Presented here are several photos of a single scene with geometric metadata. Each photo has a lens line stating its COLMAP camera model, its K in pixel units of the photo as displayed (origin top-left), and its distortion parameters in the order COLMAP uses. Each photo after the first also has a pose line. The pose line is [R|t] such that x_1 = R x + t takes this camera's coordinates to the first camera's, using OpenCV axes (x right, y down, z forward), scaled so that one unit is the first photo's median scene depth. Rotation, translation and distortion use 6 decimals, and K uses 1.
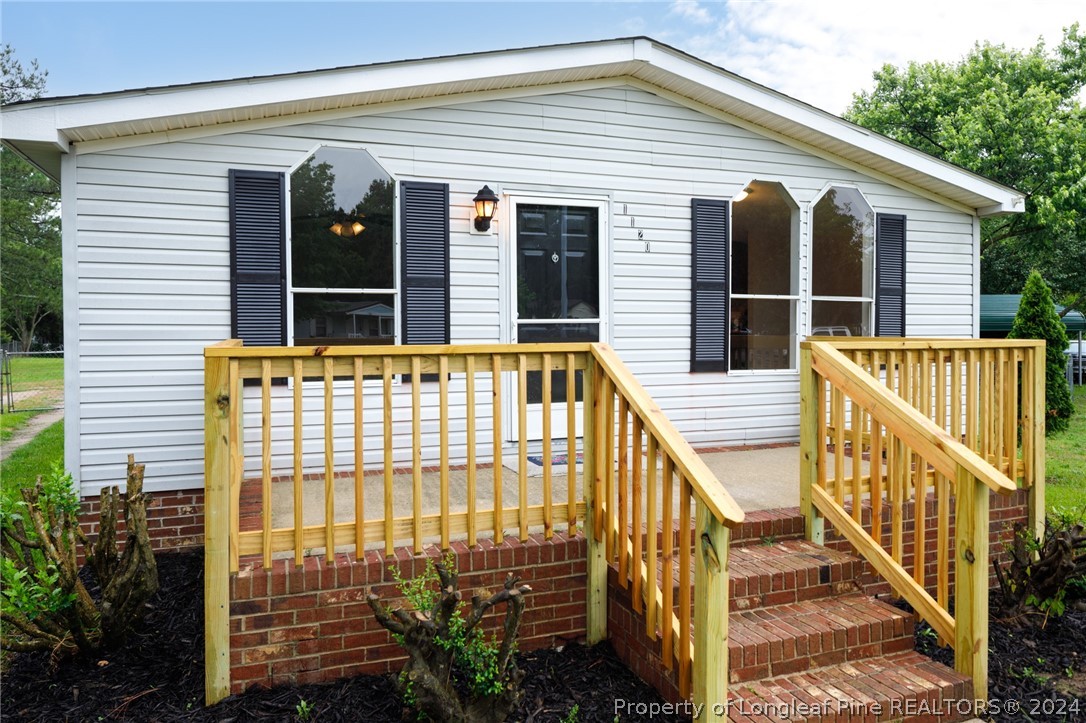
lens RADIAL K [[612.4, 0, 540.2], [0, 612.4, 352.9], [0, 0, 1]] dist [-0.005652, -0.001837]
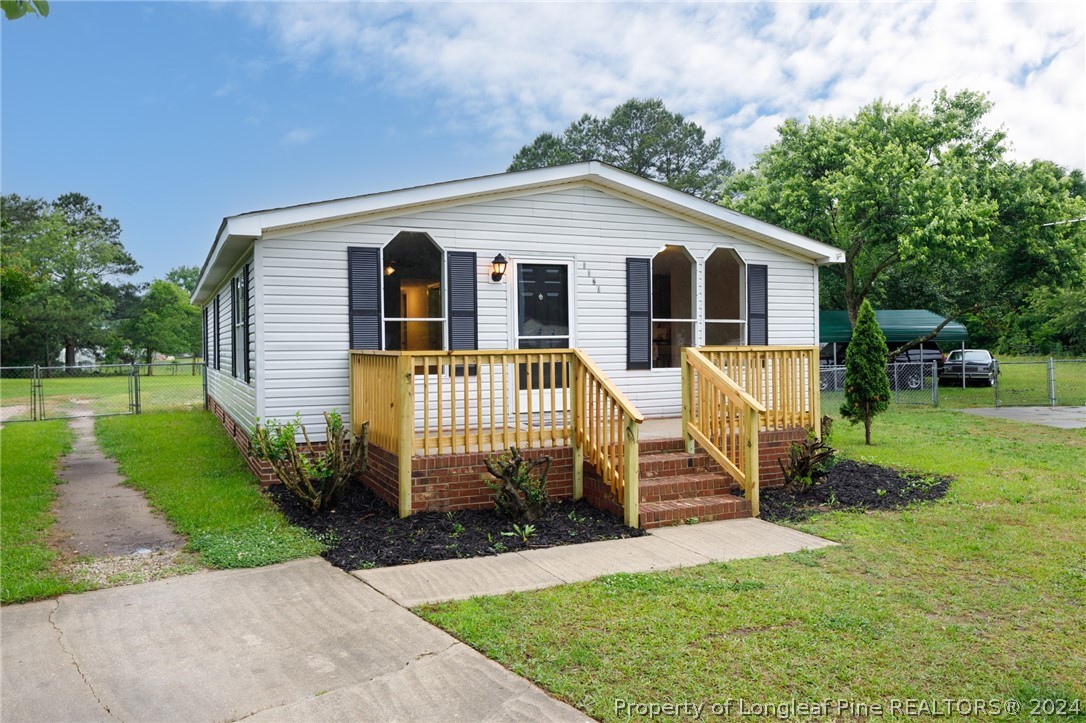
lens RADIAL K [[646.1, 0, 543.0], [0, 646.1, 361.5], [0, 0, 1]] dist [-0.002477, -0.000183]
pose [[0.995276, -0.010444, 0.096524, -0.141208], [0.011598, 0.999868, -0.011406, 0.031490], [-0.096392, 0.012472, 0.995265, -0.694801]]
